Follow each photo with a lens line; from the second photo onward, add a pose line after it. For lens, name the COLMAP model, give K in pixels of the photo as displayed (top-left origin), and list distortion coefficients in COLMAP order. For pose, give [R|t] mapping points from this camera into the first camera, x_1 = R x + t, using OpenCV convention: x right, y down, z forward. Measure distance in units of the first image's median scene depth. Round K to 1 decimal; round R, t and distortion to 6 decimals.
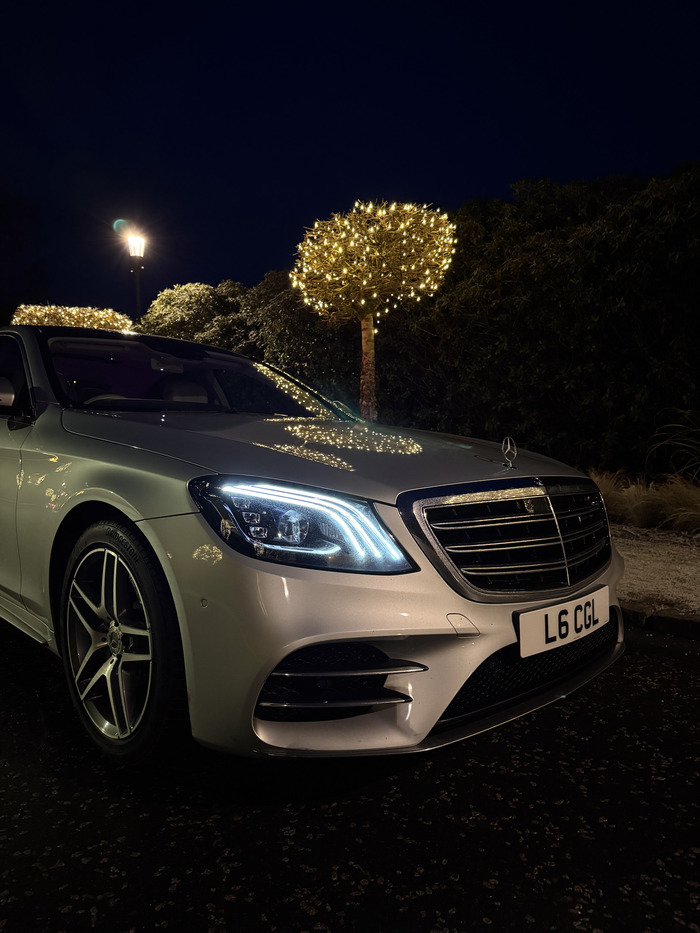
lens RADIAL K [[665.9, 0, 351.4], [0, 665.9, 469.3], [0, 0, 1]] dist [0.021893, -0.016335]
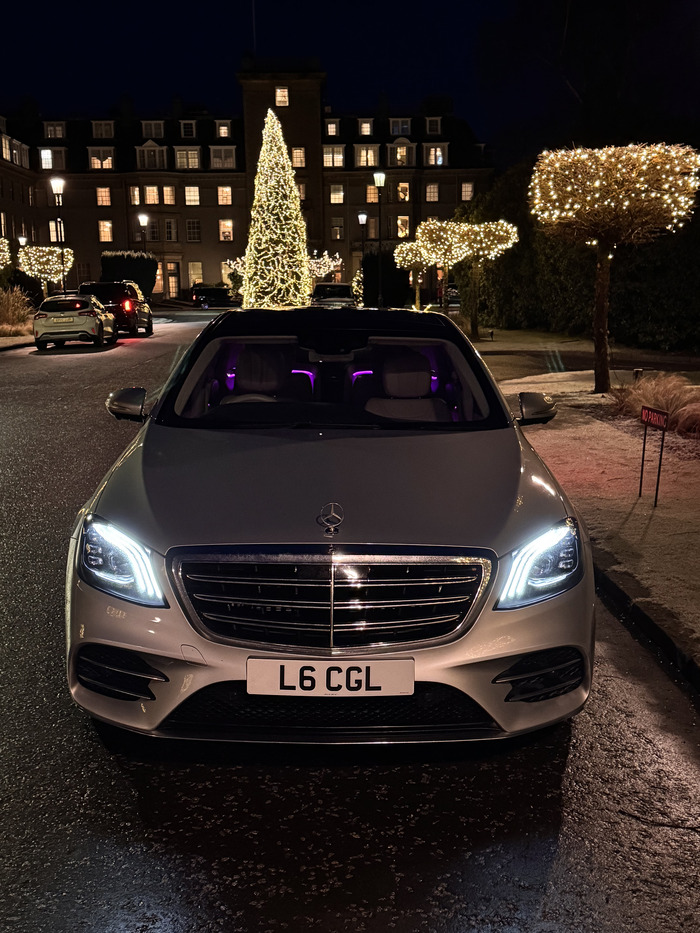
lens RADIAL K [[1174.4, 0, 349.9], [0, 1174.4, 467.1], [0, 0, 1]] dist [-0.038071, 0.000000]
pose [[0.719214, 0.098014, -0.687841, 0.384624], [-0.025416, 0.993049, 0.114929, -0.080337], [0.694324, -0.065176, 0.716705, -0.080627]]
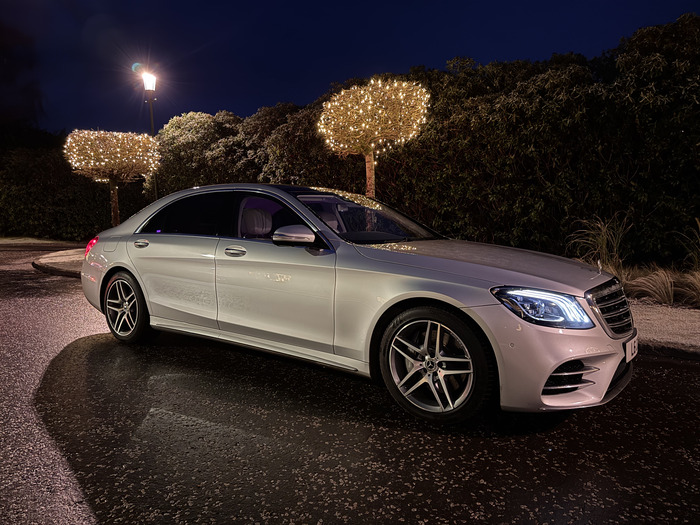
lens RADIAL K [[499.6, 0, 348.2], [0, 499.6, 262.9], [0, 0, 1]] dist [0.021893, -0.016335]
pose [[0.987534, -0.019130, 0.156241, -0.196605], [0.012724, 0.999041, 0.041896, -0.029129], [-0.156893, -0.039386, 0.986830, -0.107693]]
